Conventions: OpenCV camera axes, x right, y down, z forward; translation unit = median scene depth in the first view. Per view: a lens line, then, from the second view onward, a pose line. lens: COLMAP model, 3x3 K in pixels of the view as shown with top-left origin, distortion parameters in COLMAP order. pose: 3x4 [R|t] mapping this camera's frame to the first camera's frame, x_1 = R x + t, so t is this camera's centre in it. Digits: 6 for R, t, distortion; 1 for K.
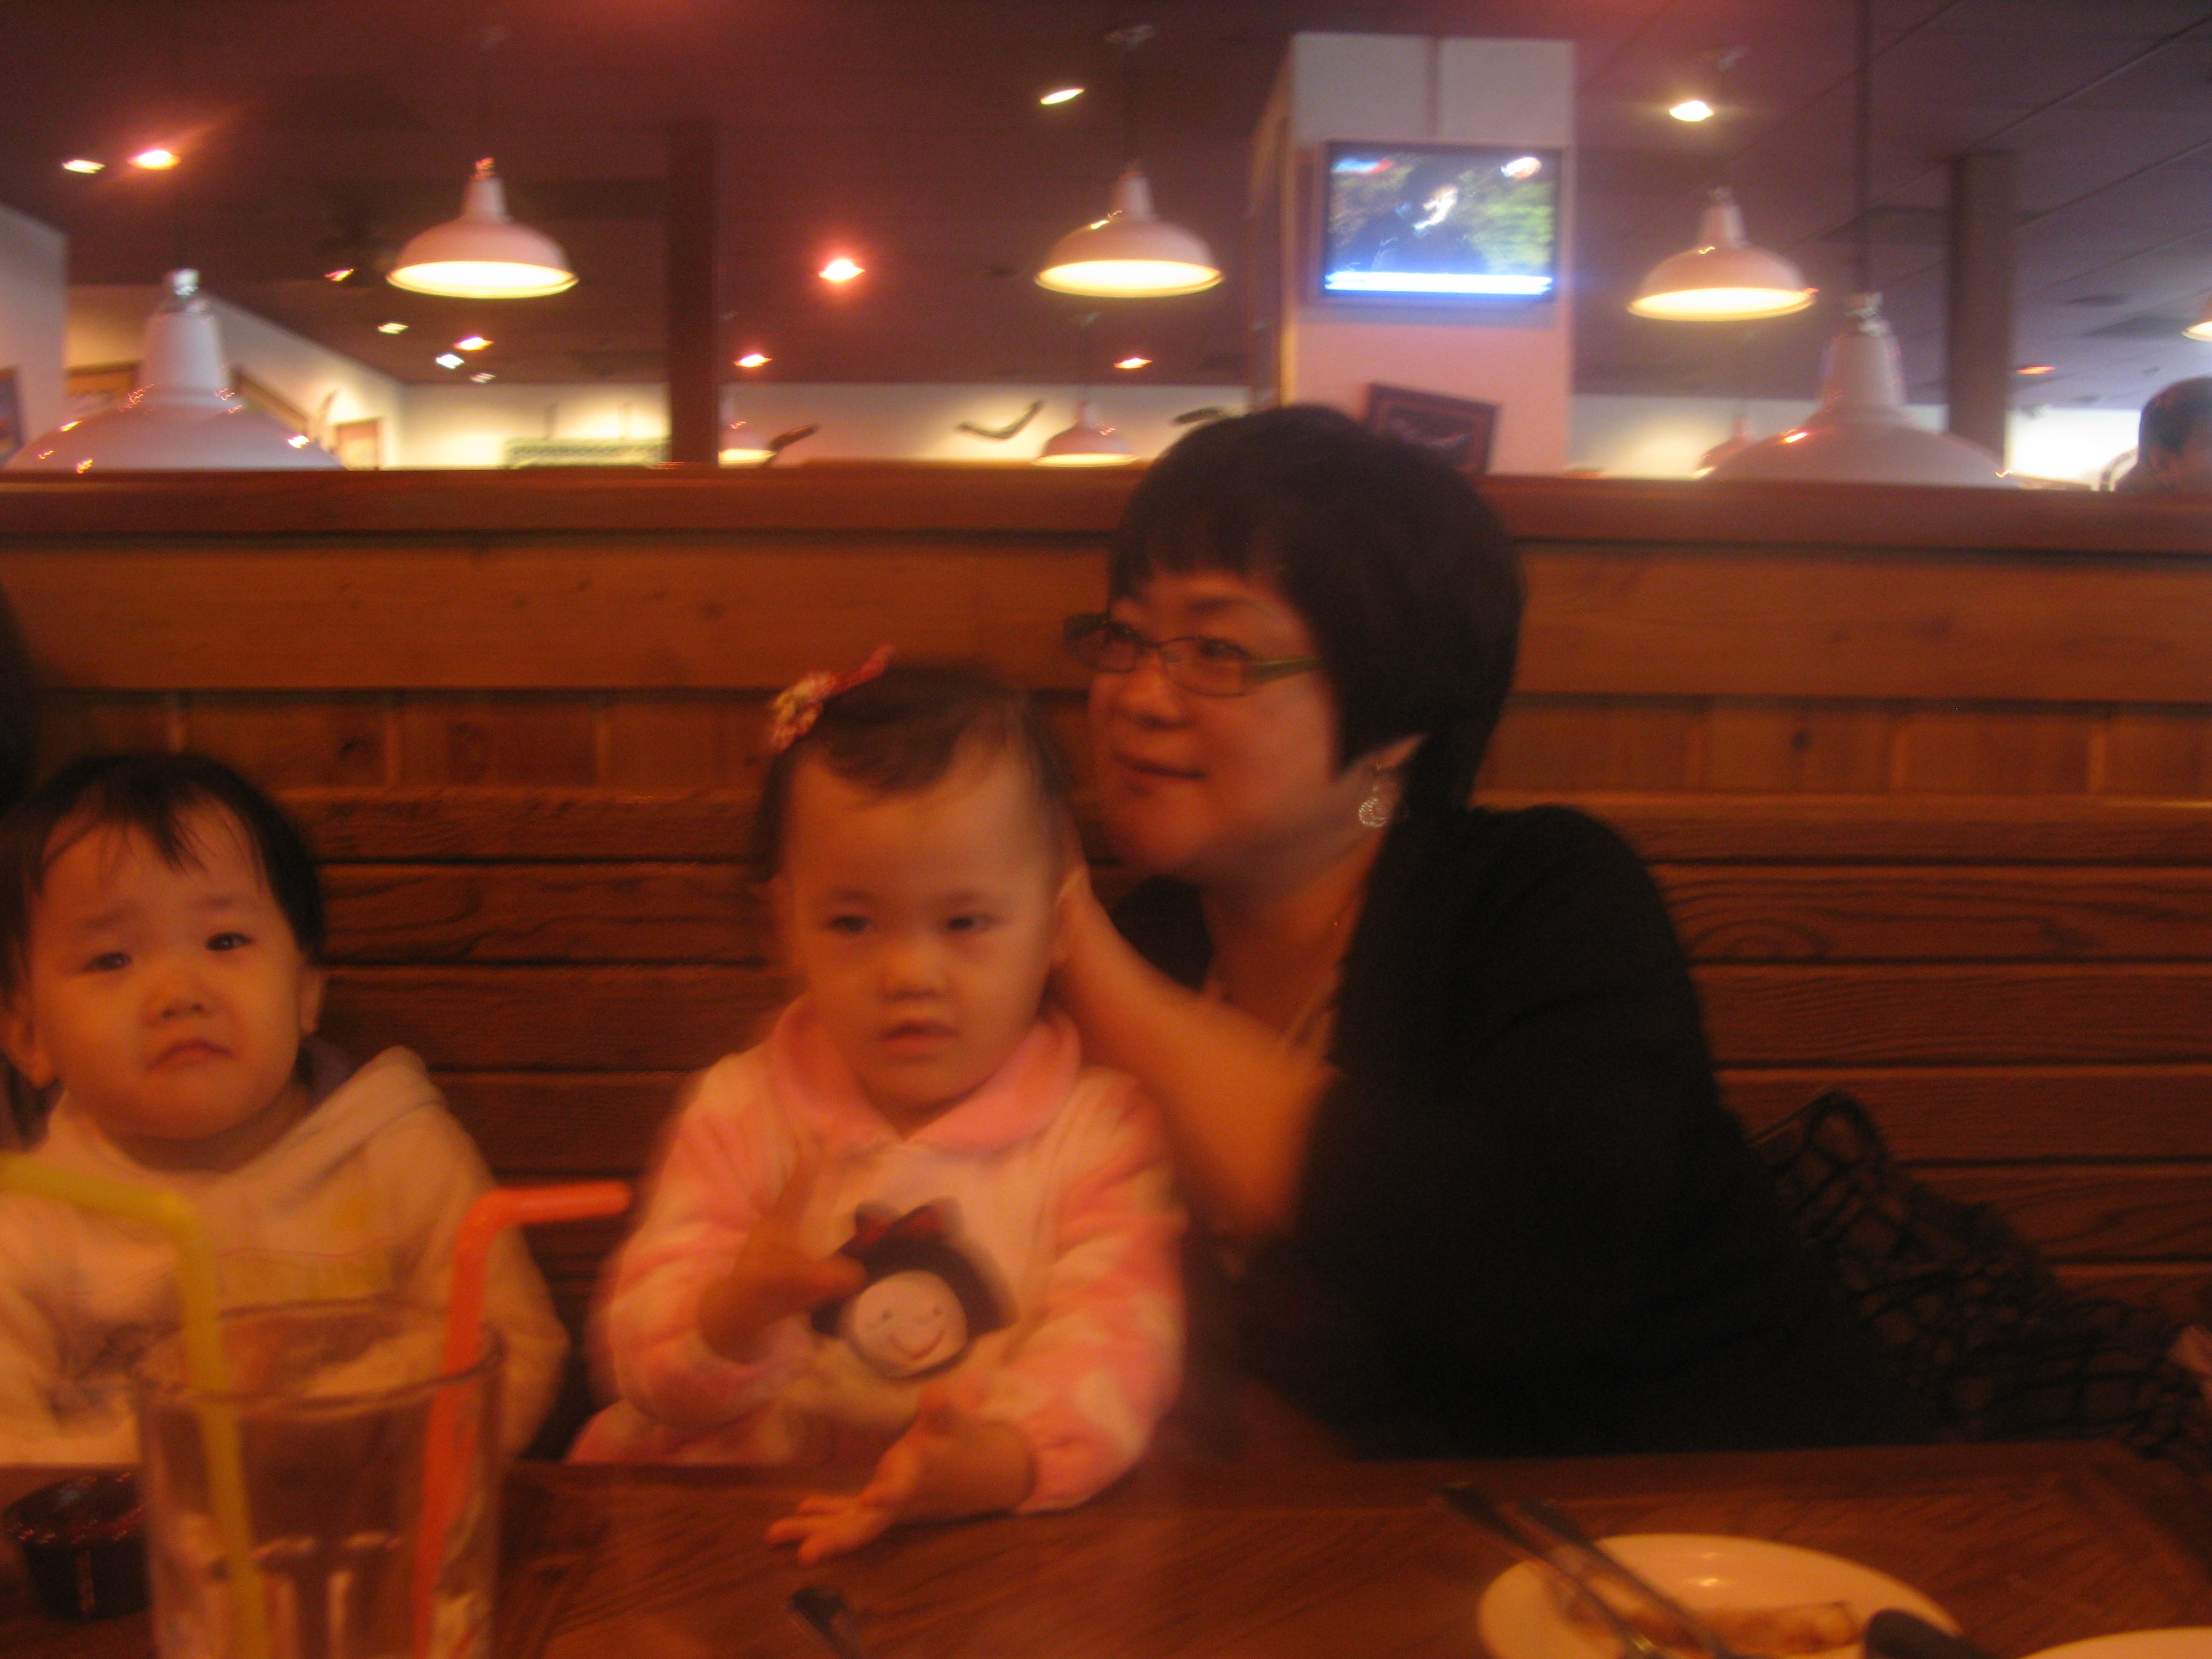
lens RADIAL K [[2263.1, 0, 1096.6], [0, 2263.1, 839.9], [0, 0, 1]] dist [-0.103893, 0.000000]
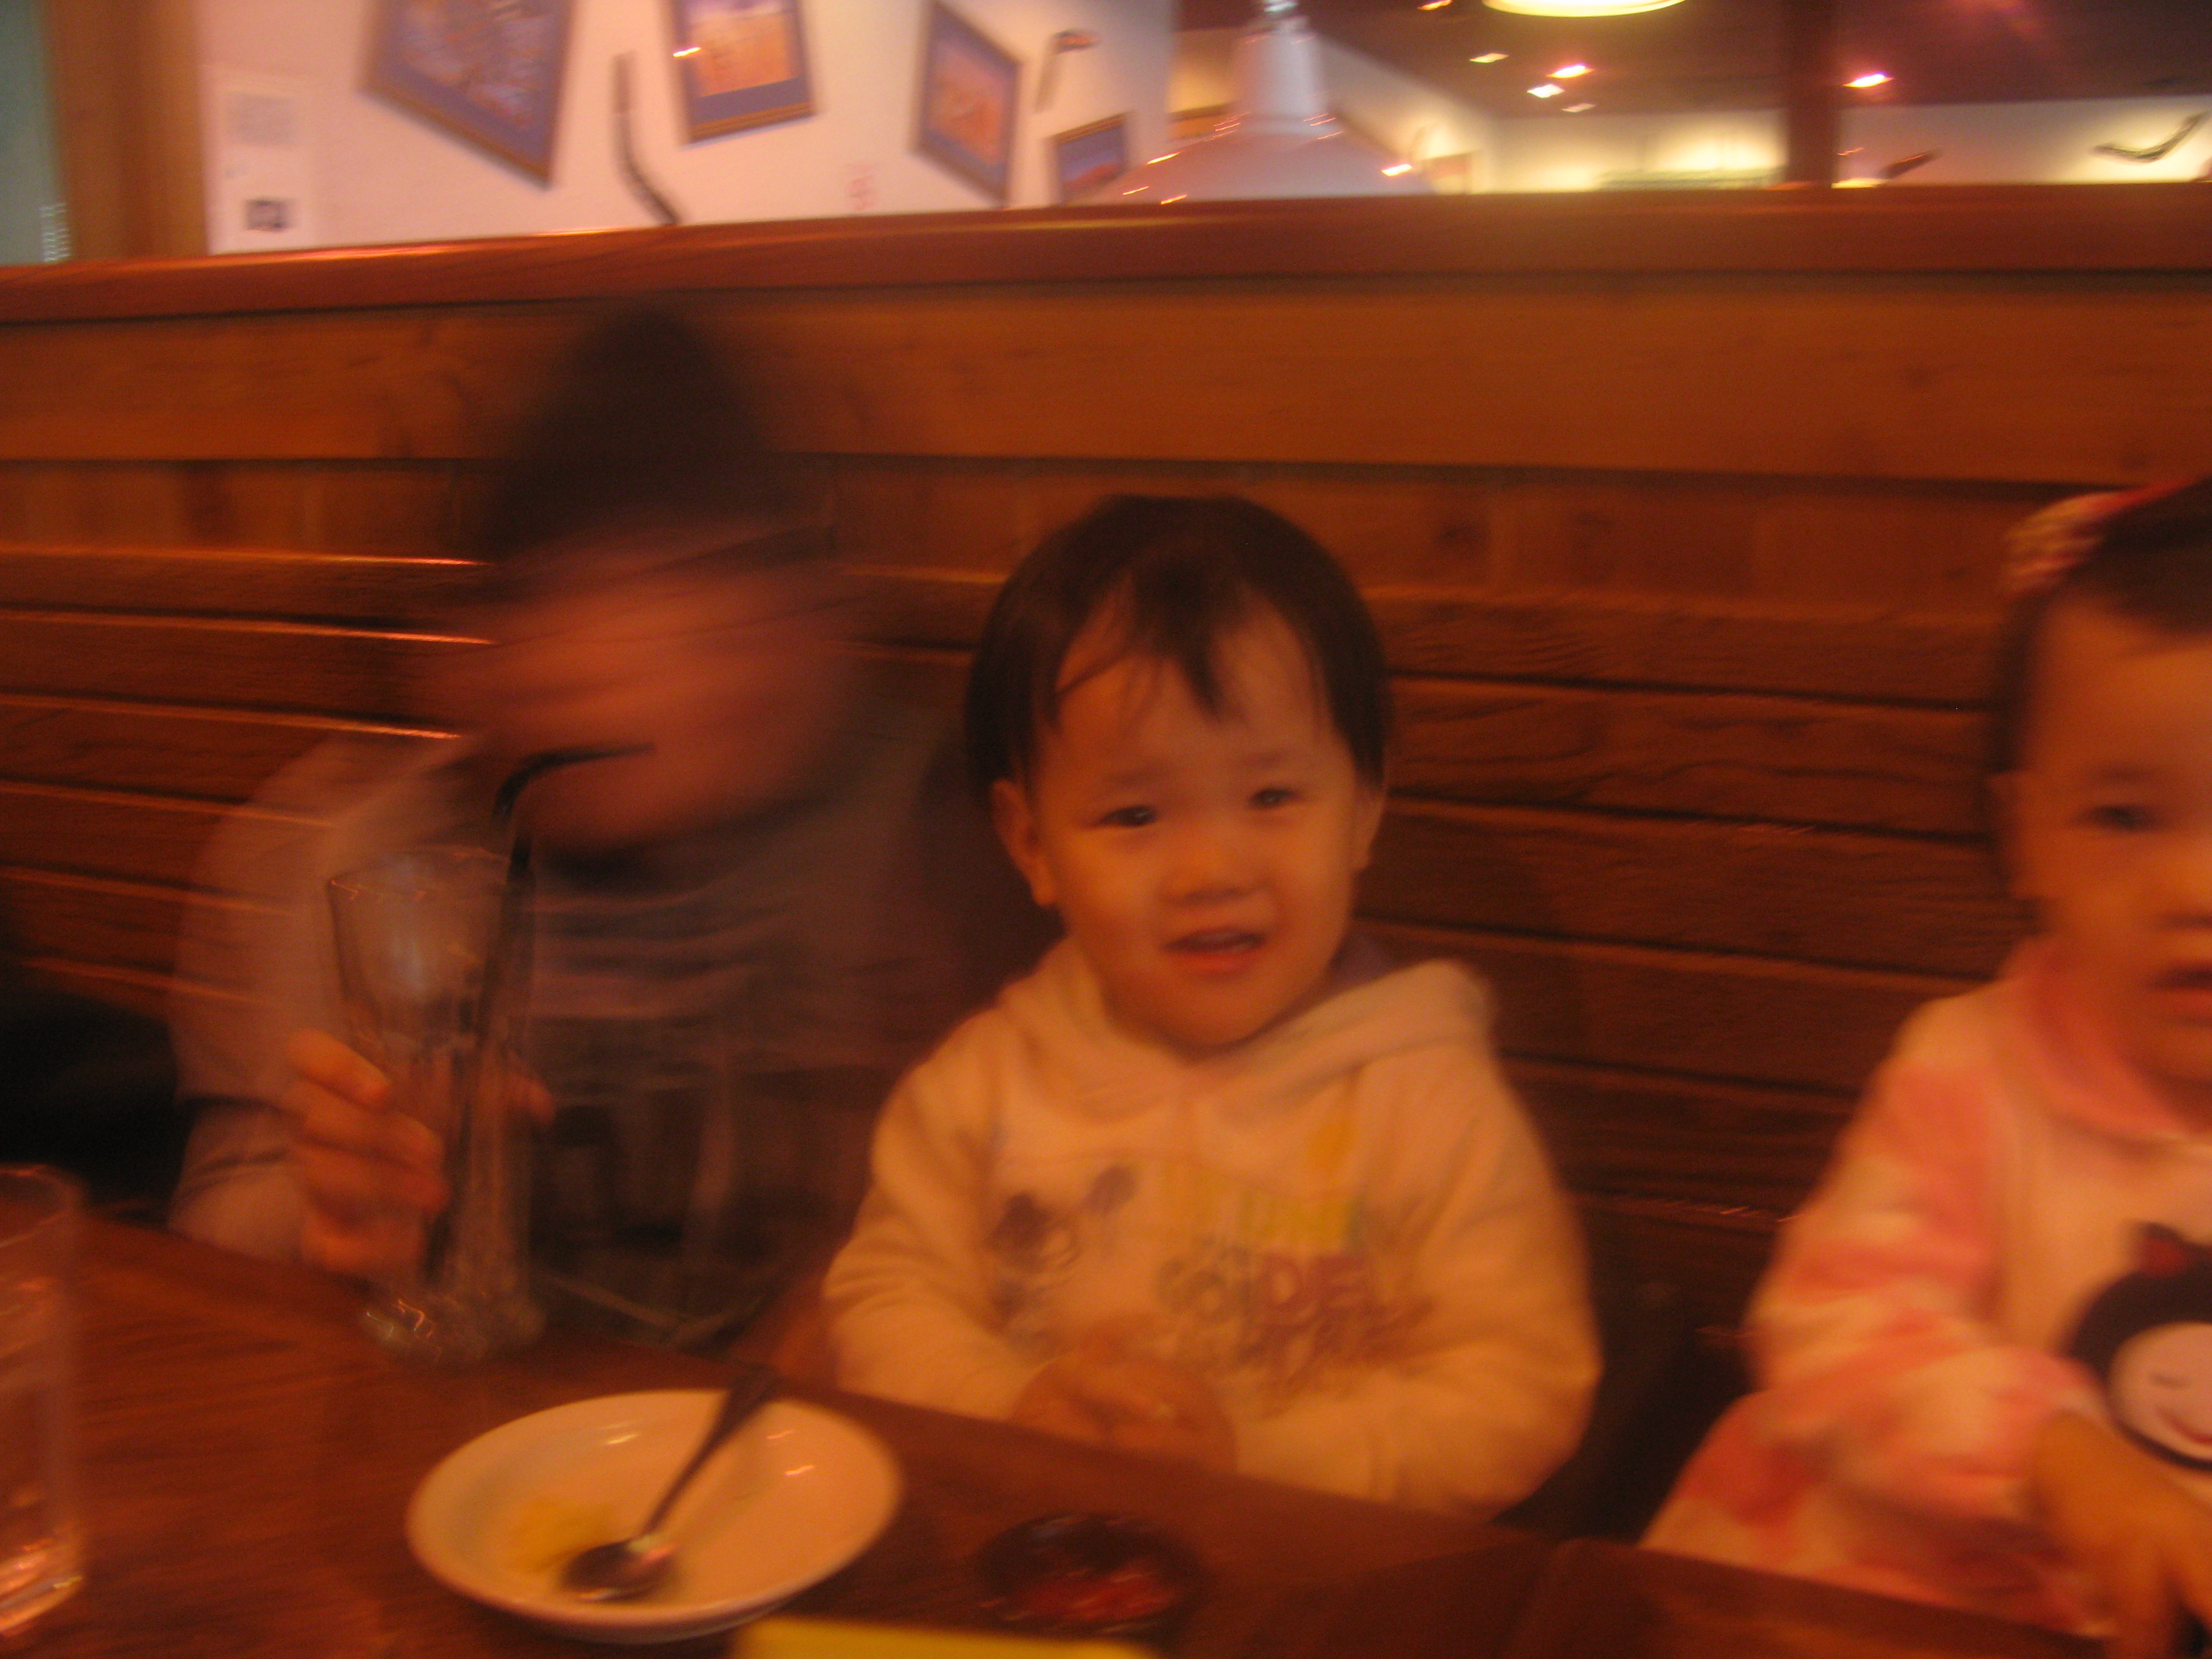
lens RADIAL K [[2263.1, 0, 1096.7], [0, 2263.1, 825.7], [0, 0, 1]] dist [-0.103893, 0.000000]
pose [[0.893235, 0.083498, -0.441769, -0.074306], [-0.035321, 0.992599, 0.116191, -0.027593], [0.448201, -0.088182, 0.889573, 0.189651]]
